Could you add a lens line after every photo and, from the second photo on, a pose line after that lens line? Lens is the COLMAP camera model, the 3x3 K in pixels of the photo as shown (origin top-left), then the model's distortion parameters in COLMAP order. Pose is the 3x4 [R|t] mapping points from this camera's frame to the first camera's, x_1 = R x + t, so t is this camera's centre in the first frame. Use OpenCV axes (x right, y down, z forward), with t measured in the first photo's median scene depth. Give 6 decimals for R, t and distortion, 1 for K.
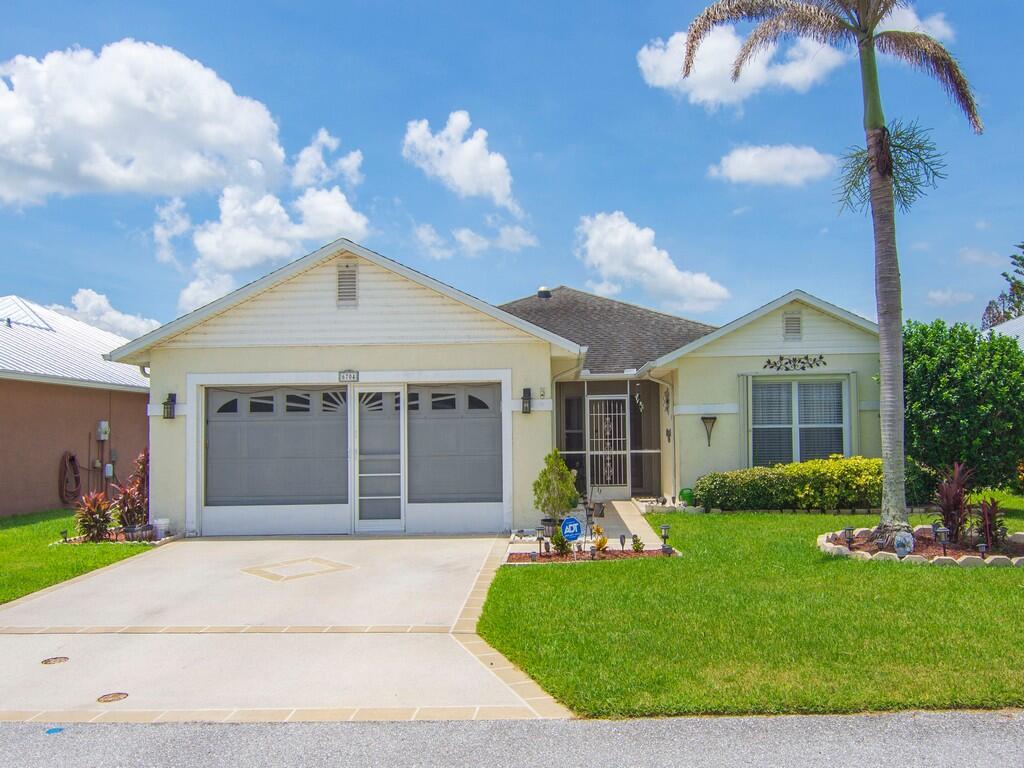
lens RADIAL K [[800.5, 0, 504.0], [0, 800.5, 420.2], [0, 0, 1]] dist [0.000429, 0.005663]
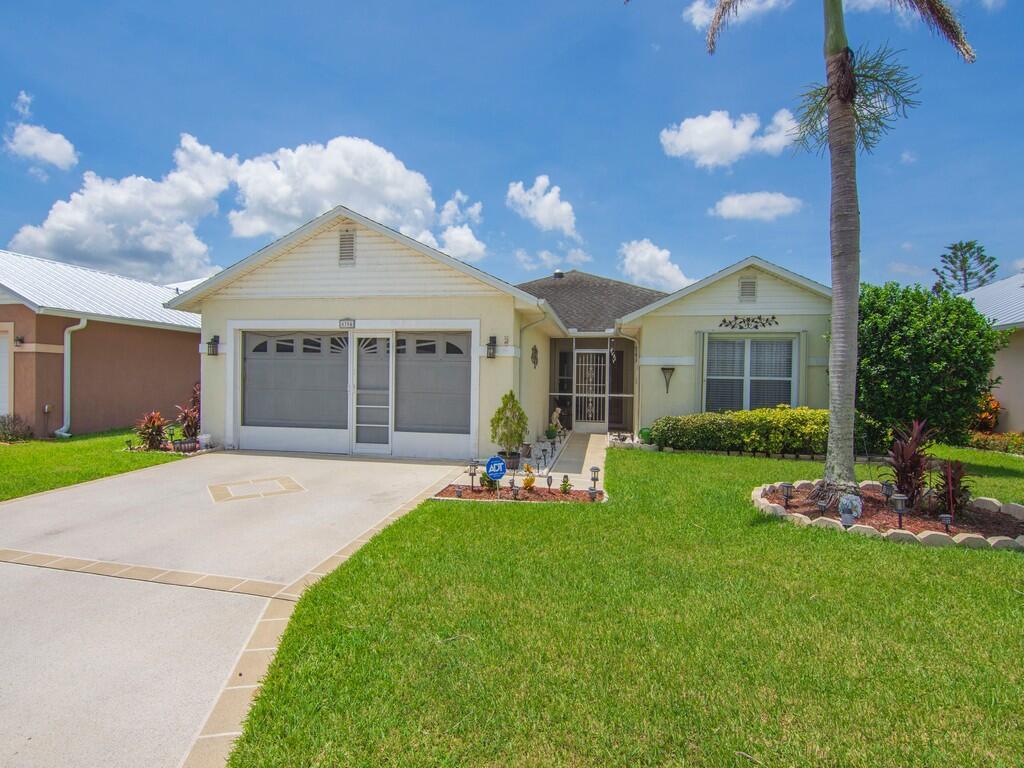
lens RADIAL K [[490.6, 0, 496.3], [0, 490.6, 386.8], [0, 0, 1]] dist [-0.000831, -0.011127]
pose [[0.988411, 0.034310, -0.147874, 0.125690], [-0.029669, 0.998999, 0.033484, 0.007699], [0.148875, -0.028708, 0.988439, 0.280157]]
